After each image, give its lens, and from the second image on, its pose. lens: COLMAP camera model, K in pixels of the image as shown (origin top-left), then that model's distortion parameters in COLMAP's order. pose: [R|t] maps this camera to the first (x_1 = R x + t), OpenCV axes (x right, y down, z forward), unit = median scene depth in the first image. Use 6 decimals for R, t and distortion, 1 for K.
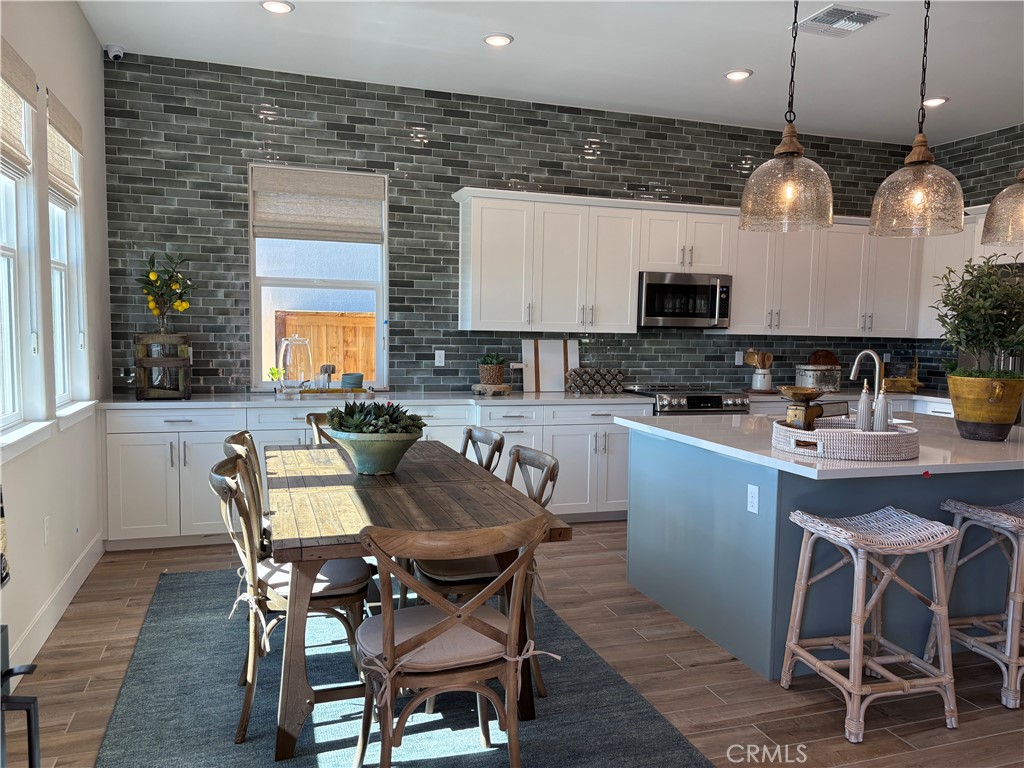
lens RADIAL K [[775.1, 0, 512.0], [0, 775.1, 382.8], [0, 0, 1]] dist [0.019231, -0.014589]
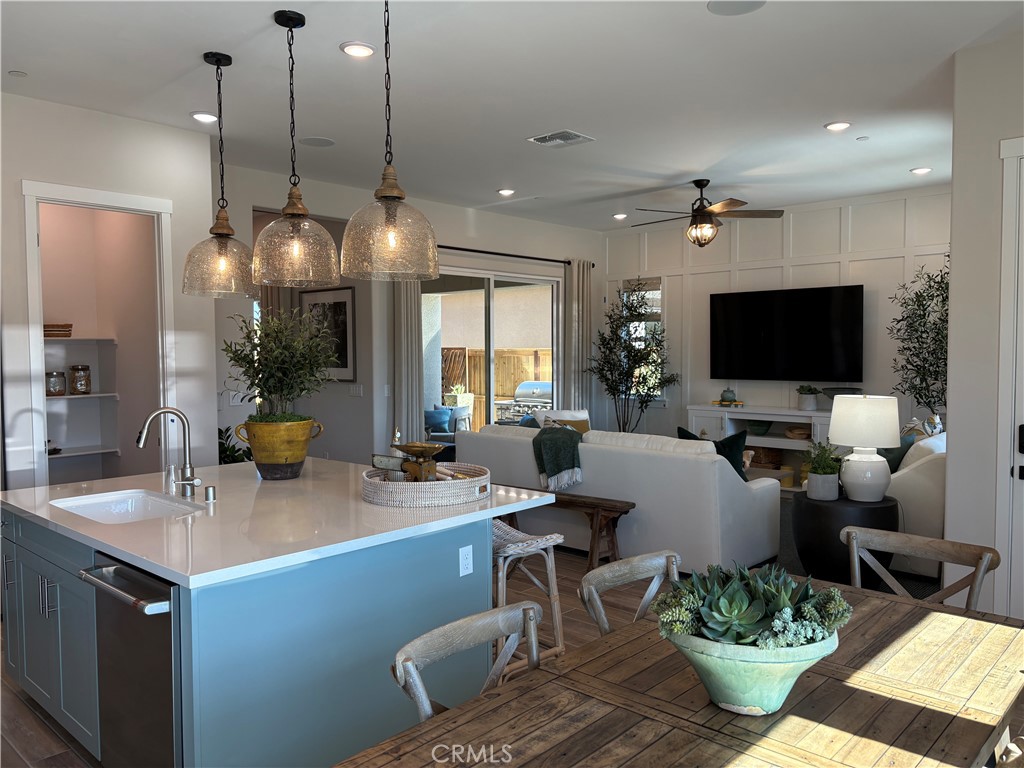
lens RADIAL K [[775.1, 0, 511.9], [0, 775.1, 387.4], [0, 0, 1]] dist [0.019231, -0.014589]
pose [[-0.481943, -0.059324, 0.874192, -0.297801], [0.060343, 0.993089, 0.100660, -0.086407], [-0.874122, 0.101264, -0.475032, 0.742484]]
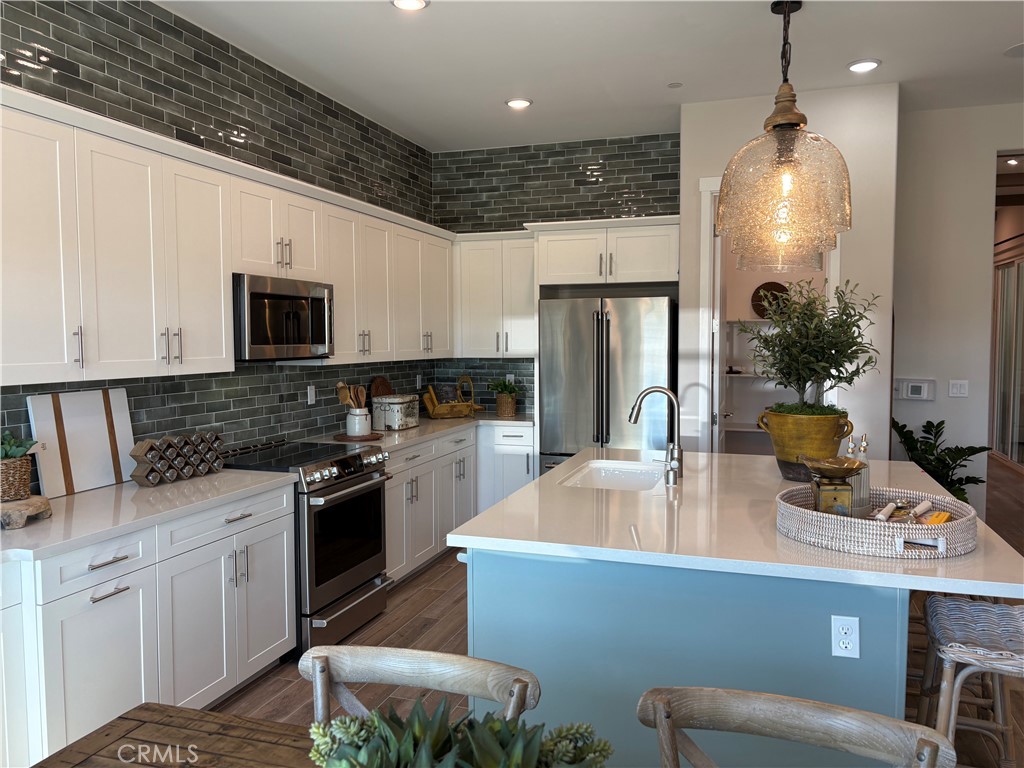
lens RADIAL K [[775.1, 0, 511.7], [0, 775.1, 386.0], [0, 0, 1]] dist [0.019231, -0.014589]
pose [[0.599041, -0.071231, 0.797544, -0.202705], [0.070251, 0.996870, 0.036268, -0.058611], [-0.797631, 0.034302, 0.602170, 0.436929]]
